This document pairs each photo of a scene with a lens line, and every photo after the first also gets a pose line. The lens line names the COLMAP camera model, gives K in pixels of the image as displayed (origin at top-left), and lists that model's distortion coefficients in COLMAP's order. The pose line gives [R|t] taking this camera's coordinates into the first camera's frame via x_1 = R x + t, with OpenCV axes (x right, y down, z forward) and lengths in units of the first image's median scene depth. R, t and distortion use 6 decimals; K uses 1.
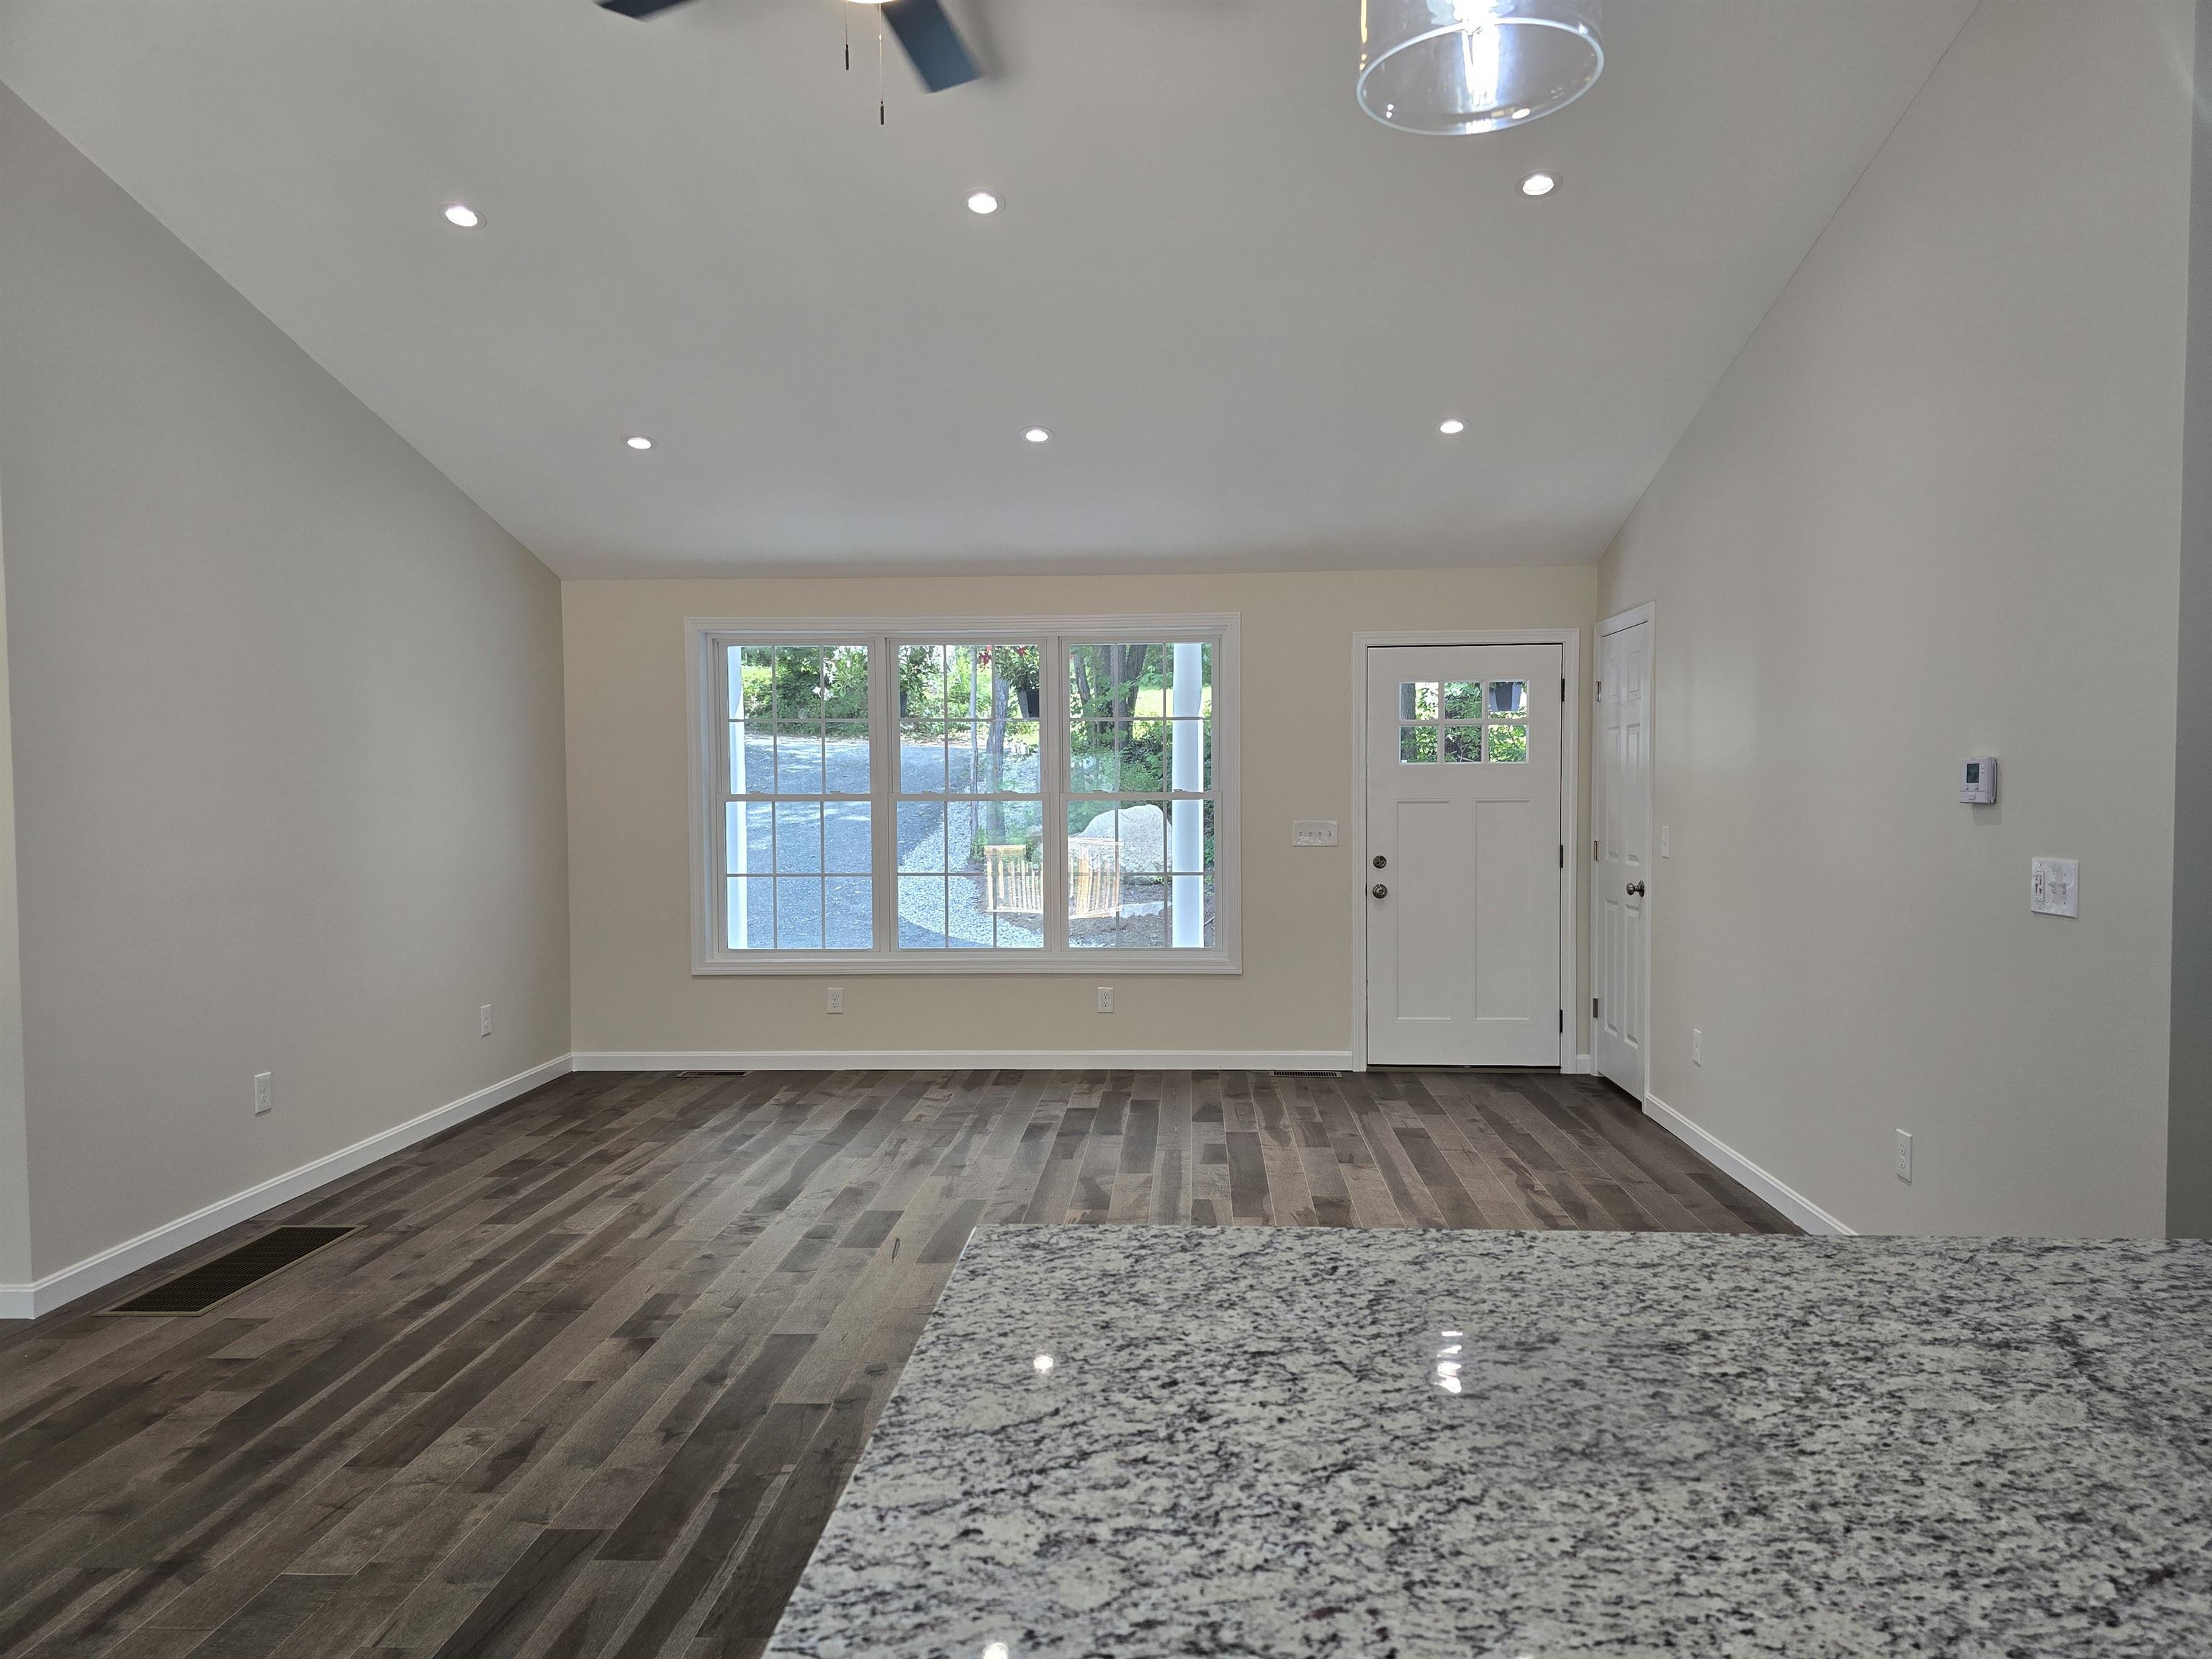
lens RADIAL K [[1480.4, 0, 1119.7], [0, 1480.4, 825.1], [0, 0, 1]] dist [0.063659, -0.050045]
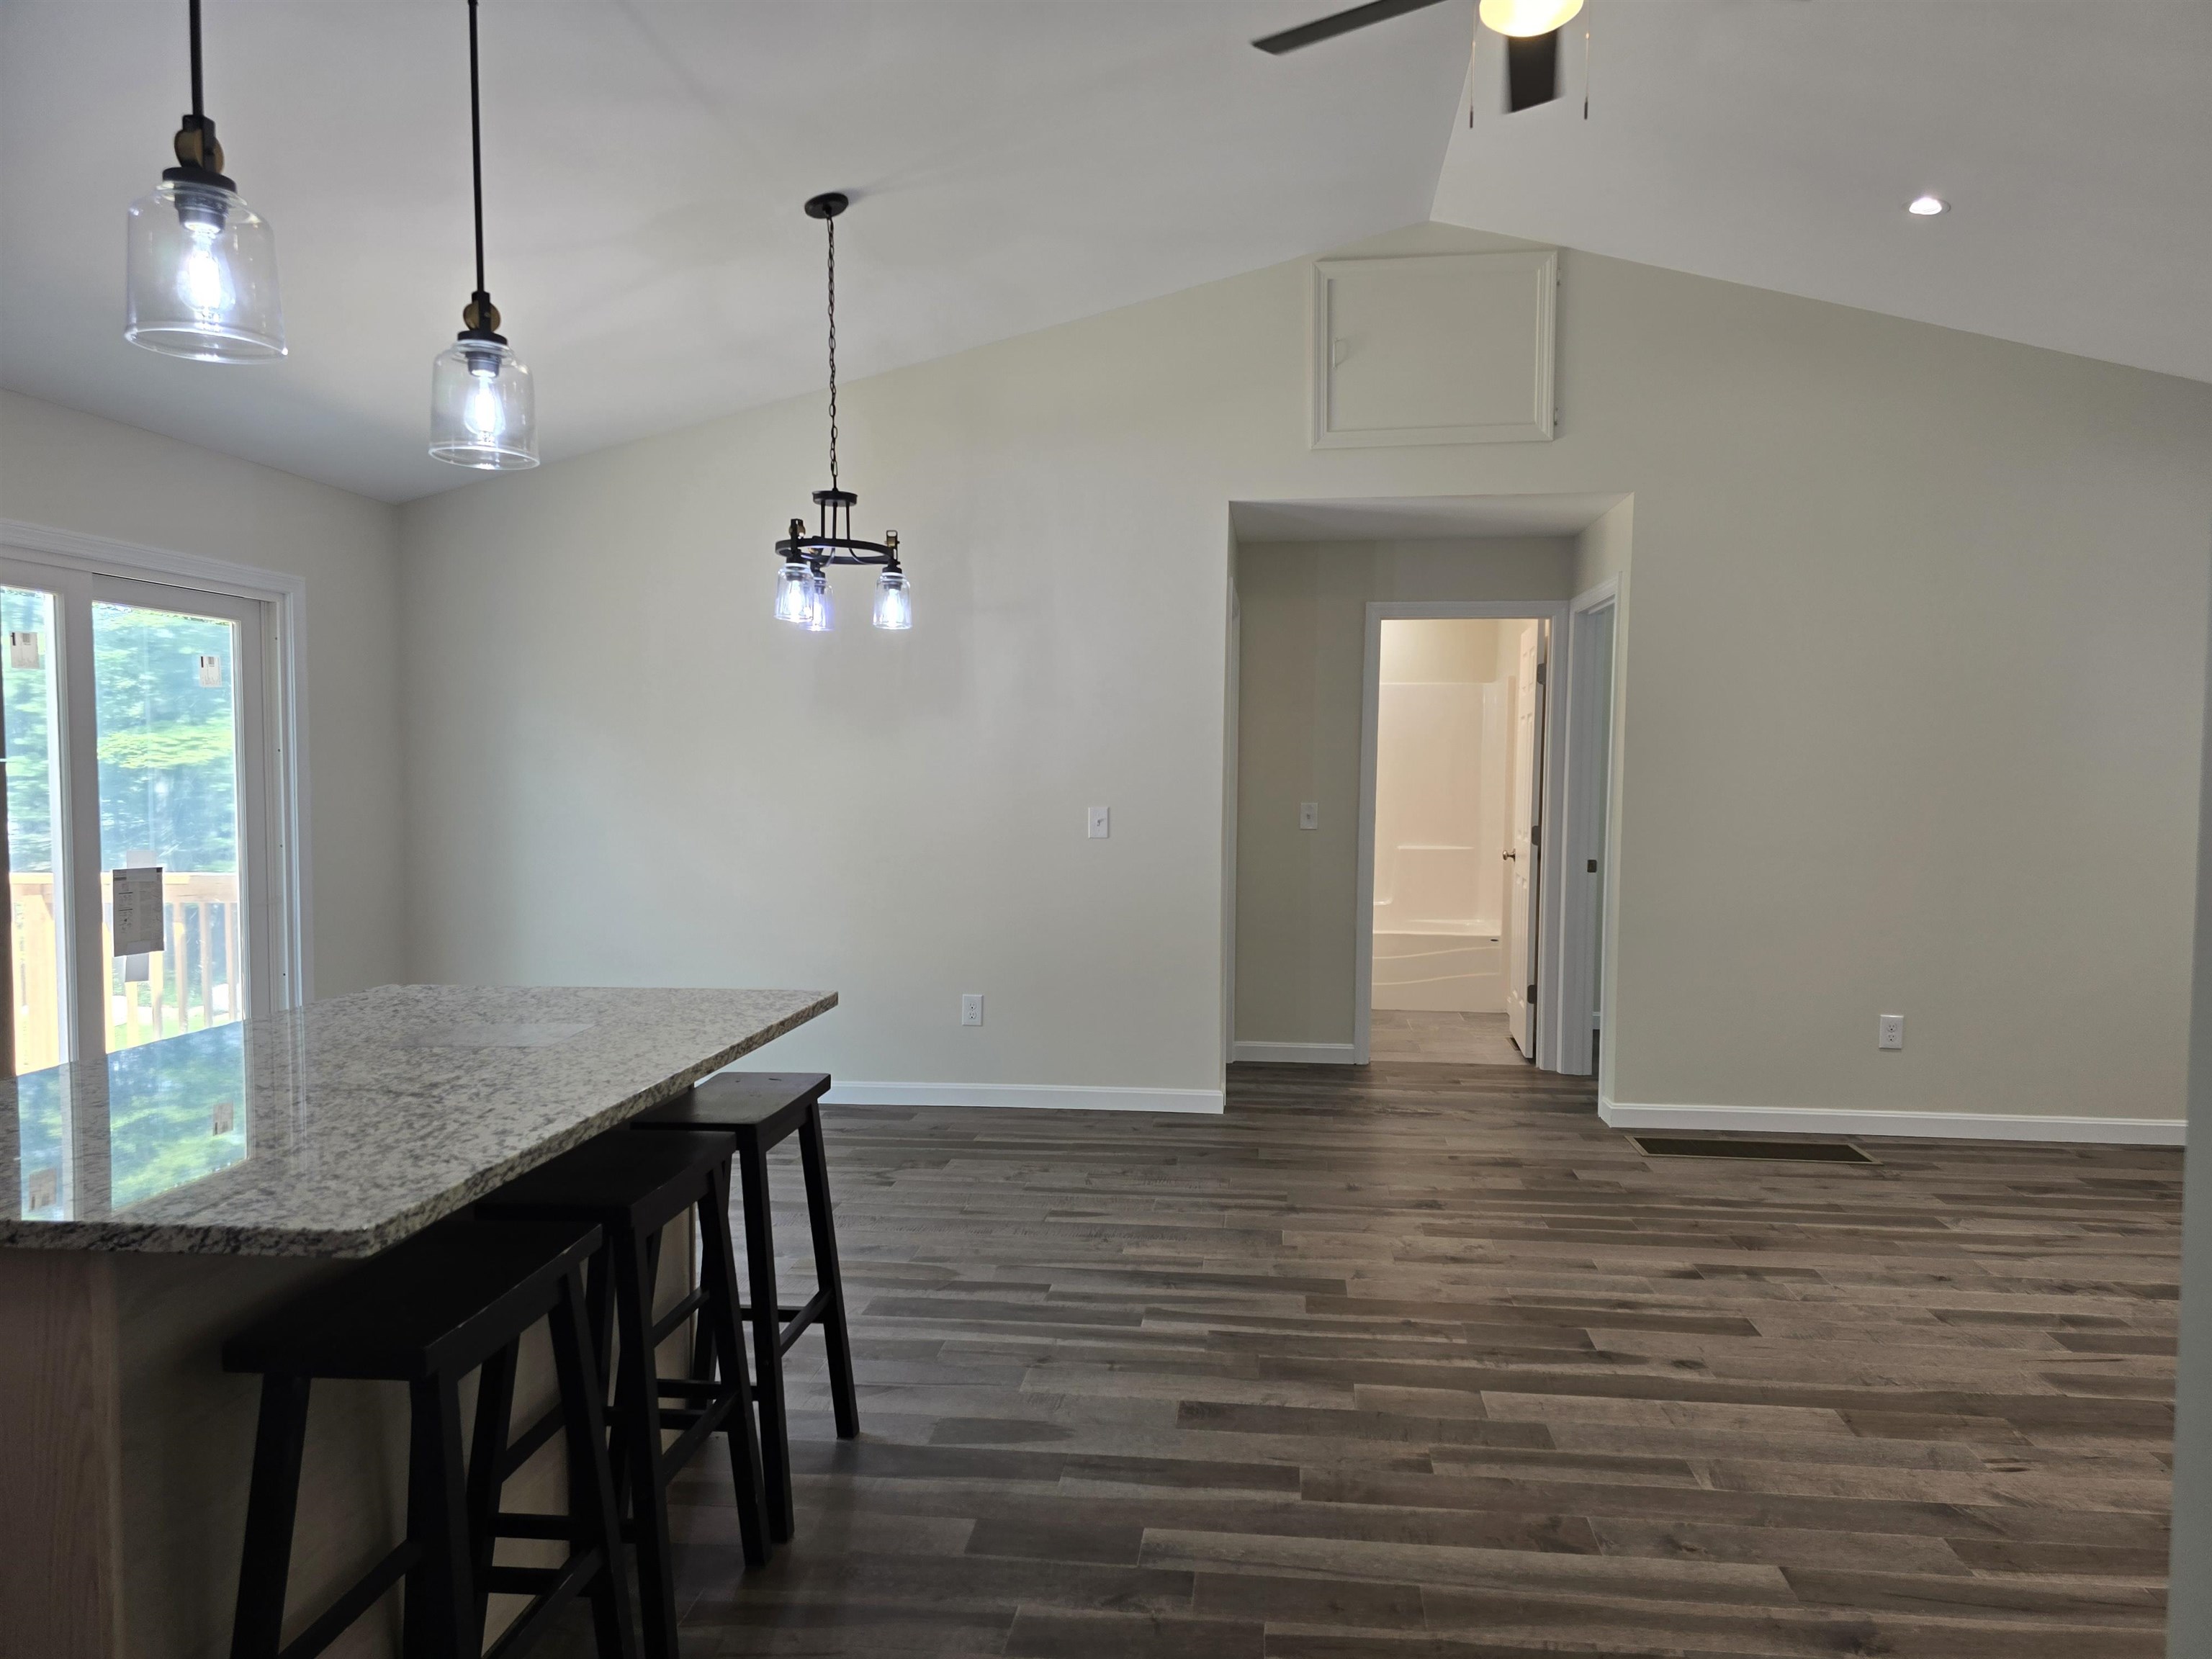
lens RADIAL K [[1480.4, 0, 1128.7], [0, 1480.4, 837.0], [0, 0, 1]] dist [0.063659, -0.050045]
pose [[-0.047957, 0.056417, -0.997255, 0.598281], [-0.031627, 0.997817, 0.057970, -0.015039], [0.998349, 0.034320, -0.046068, 0.500900]]
